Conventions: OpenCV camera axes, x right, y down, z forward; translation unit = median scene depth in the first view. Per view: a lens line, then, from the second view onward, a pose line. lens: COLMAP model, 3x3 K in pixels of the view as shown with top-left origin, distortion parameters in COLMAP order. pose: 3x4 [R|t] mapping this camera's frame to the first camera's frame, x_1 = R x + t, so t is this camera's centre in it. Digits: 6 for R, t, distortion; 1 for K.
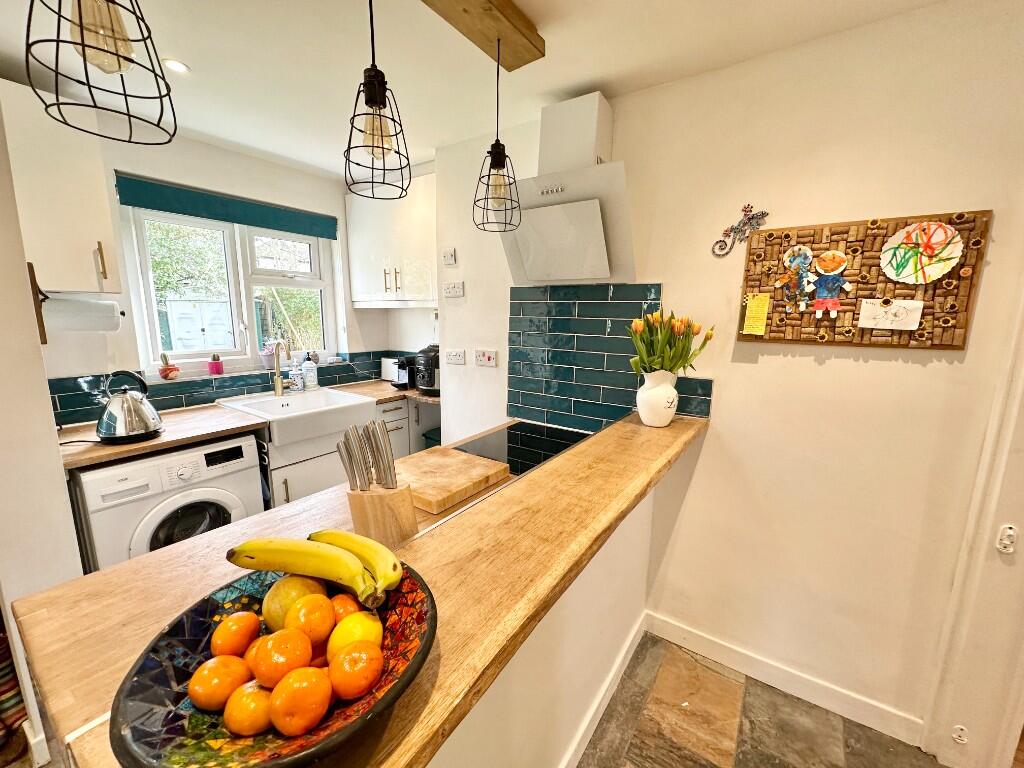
lens RADIAL K [[409.2, 0, 512.0], [0, 409.2, 384.3], [0, 0, 1]] dist [-0.001609, 0.000632]
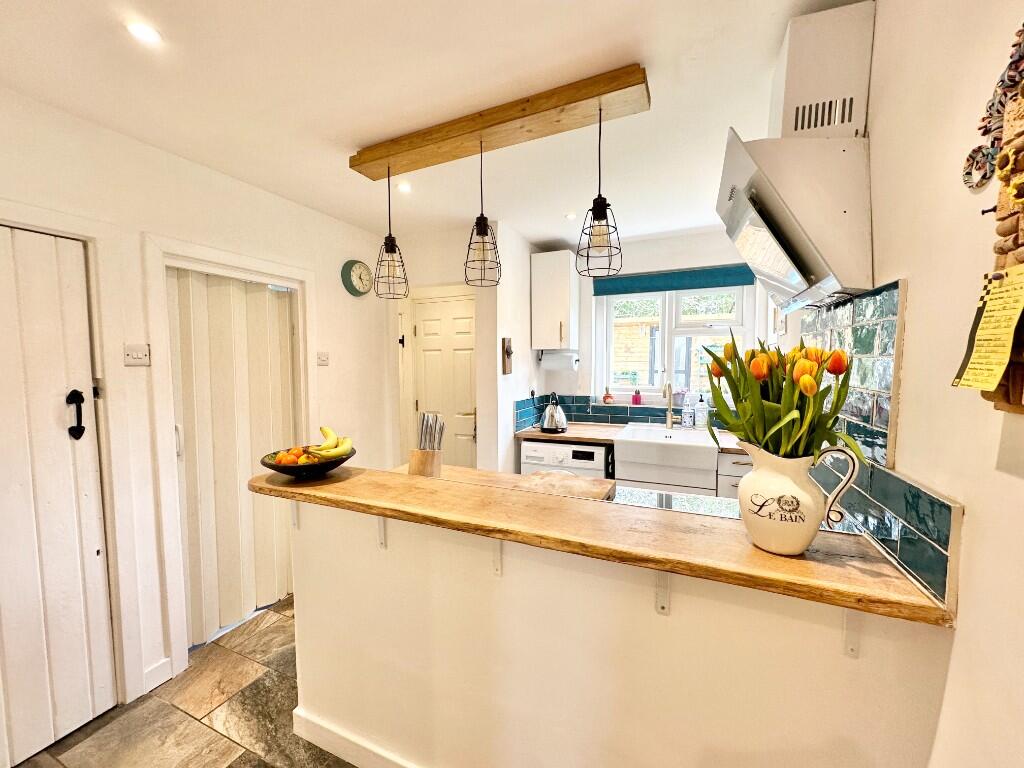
lens RADIAL K [[409.2, 0, 511.0], [0, 409.2, 389.3], [0, 0, 1]] dist [-0.001609, 0.000632]
pose [[0.179853, 0.053093, -0.982260, 0.759476], [-0.161538, 0.986581, 0.023749, -0.057555], [0.970339, 0.154400, 0.186016, 0.497944]]
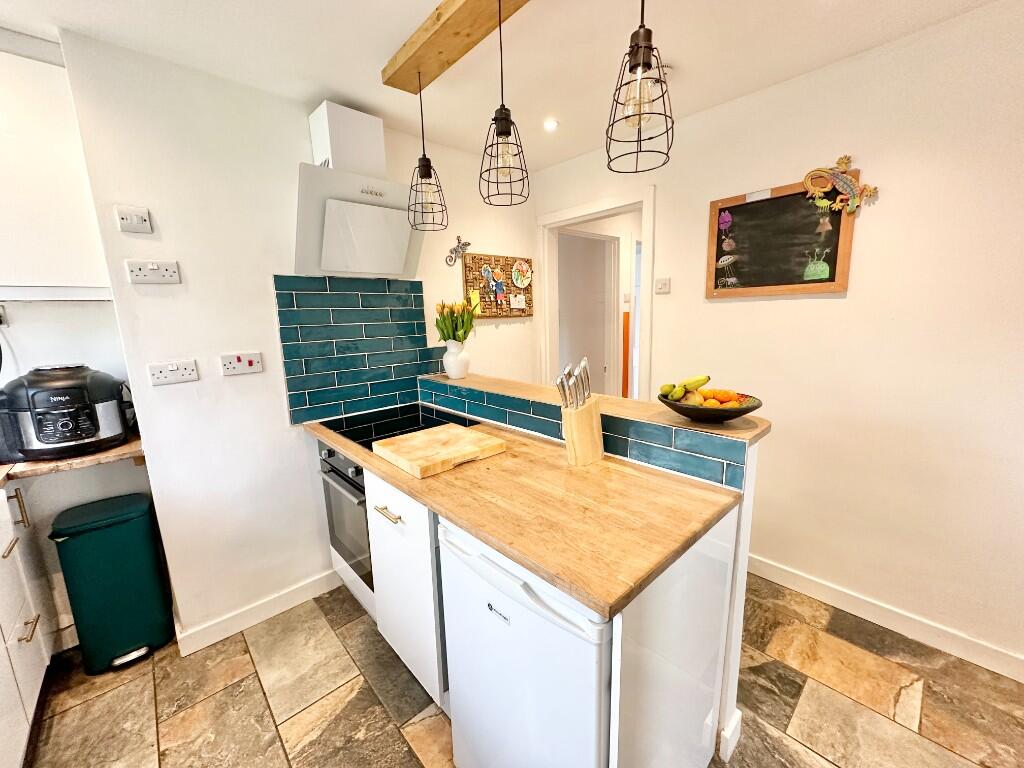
lens RADIAL K [[409.2, 0, 516.0], [0, 409.2, 383.9], [0, 0, 1]] dist [-0.001609, 0.000632]
pose [[0.211617, -0.187484, 0.959202, -0.959806], [0.197778, 0.969338, 0.145832, -0.050791], [-0.957132, 0.158848, 0.242209, 0.426720]]
